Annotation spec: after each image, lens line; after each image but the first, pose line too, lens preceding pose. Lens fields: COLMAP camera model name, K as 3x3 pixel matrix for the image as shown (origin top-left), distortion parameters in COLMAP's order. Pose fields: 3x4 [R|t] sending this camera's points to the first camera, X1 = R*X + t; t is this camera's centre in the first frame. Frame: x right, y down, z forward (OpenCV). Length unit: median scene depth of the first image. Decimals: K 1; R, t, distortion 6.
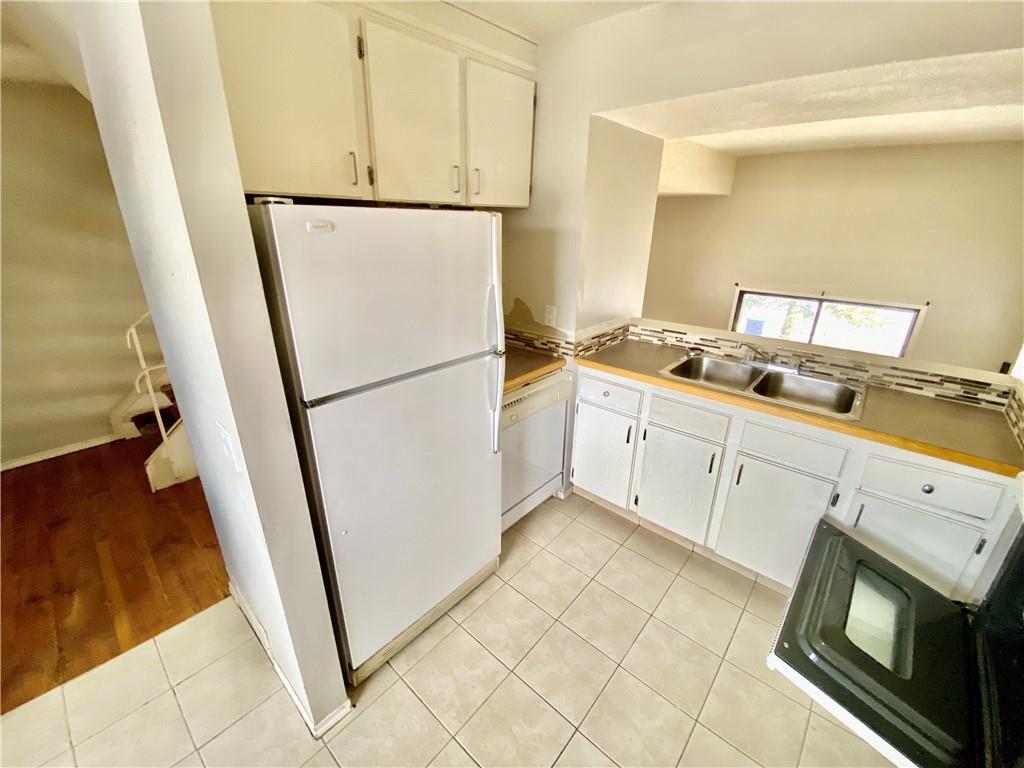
lens RADIAL K [[413.9, 0, 509.4], [0, 413.9, 385.9], [0, 0, 1]] dist [0.022632, -0.022140]
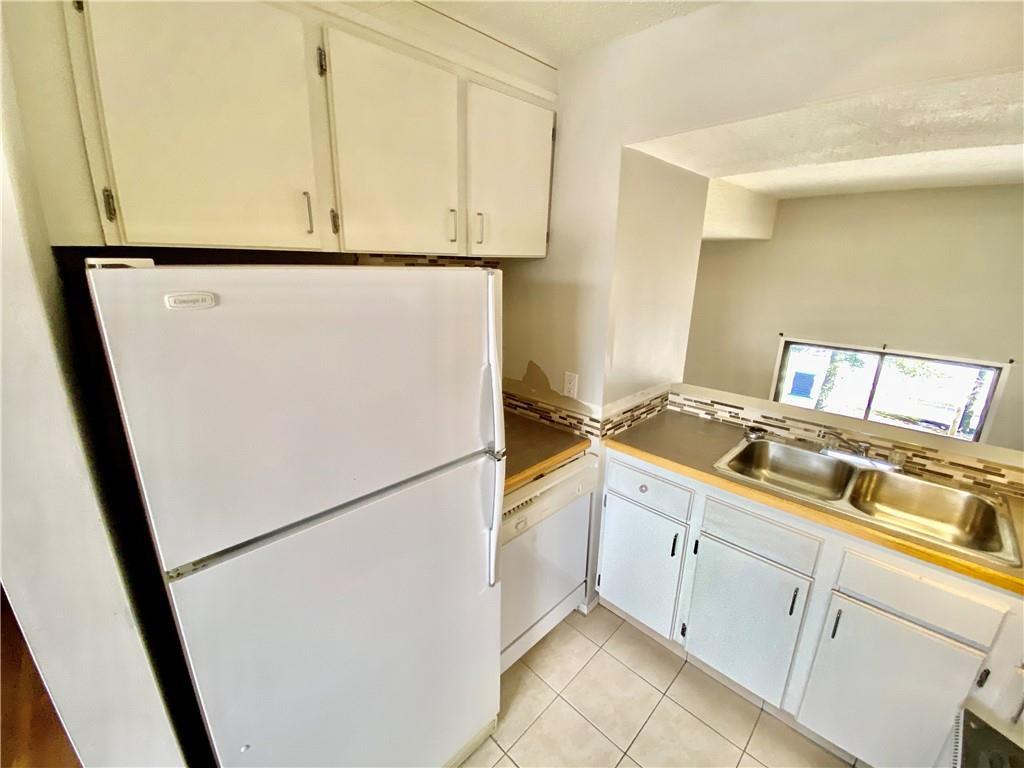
lens RADIAL K [[413.9, 0, 509.4], [0, 413.9, 385.9], [0, 0, 1]] dist [0.022632, -0.022140]
pose [[0.997992, 0.017119, -0.060978, 0.028599], [-0.022577, 0.995688, -0.089971, -0.097846], [0.059175, 0.091167, 0.994076, 0.195861]]
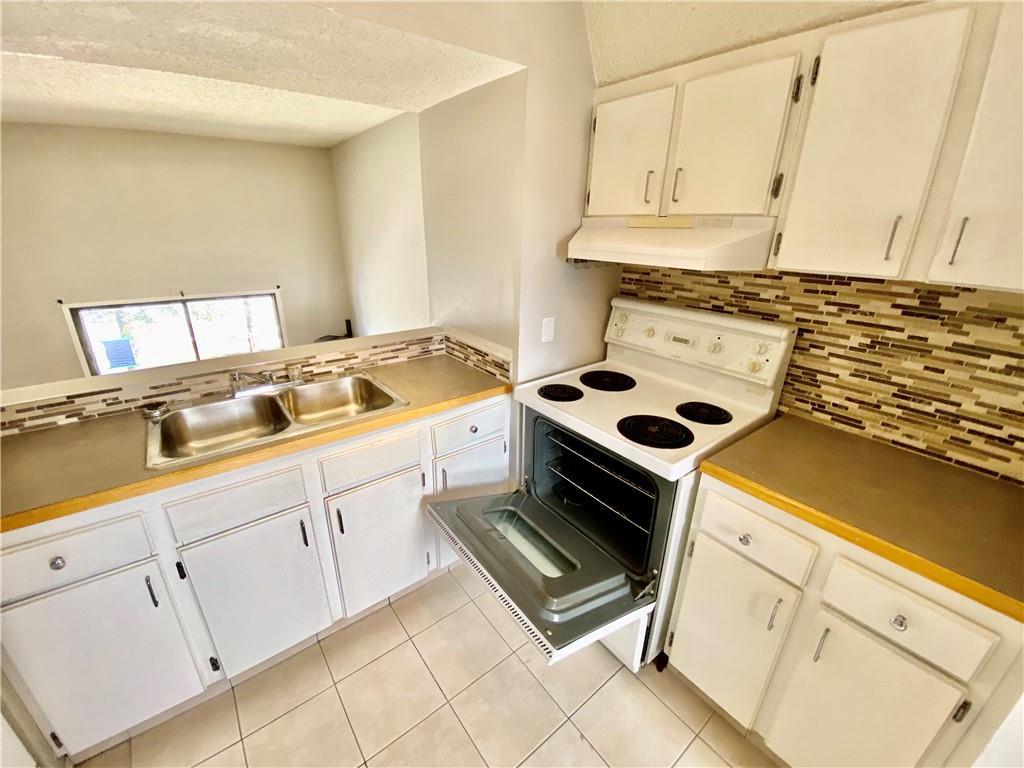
lens RADIAL K [[413.9, 0, 509.4], [0, 413.9, 385.9], [0, 0, 1]] dist [0.022632, -0.022140]
pose [[0.185692, -0.357098, 0.915423, -0.025422], [0.349393, 0.894737, 0.278154, -0.111813], [-0.918392, 0.268191, 0.290913, 0.338044]]
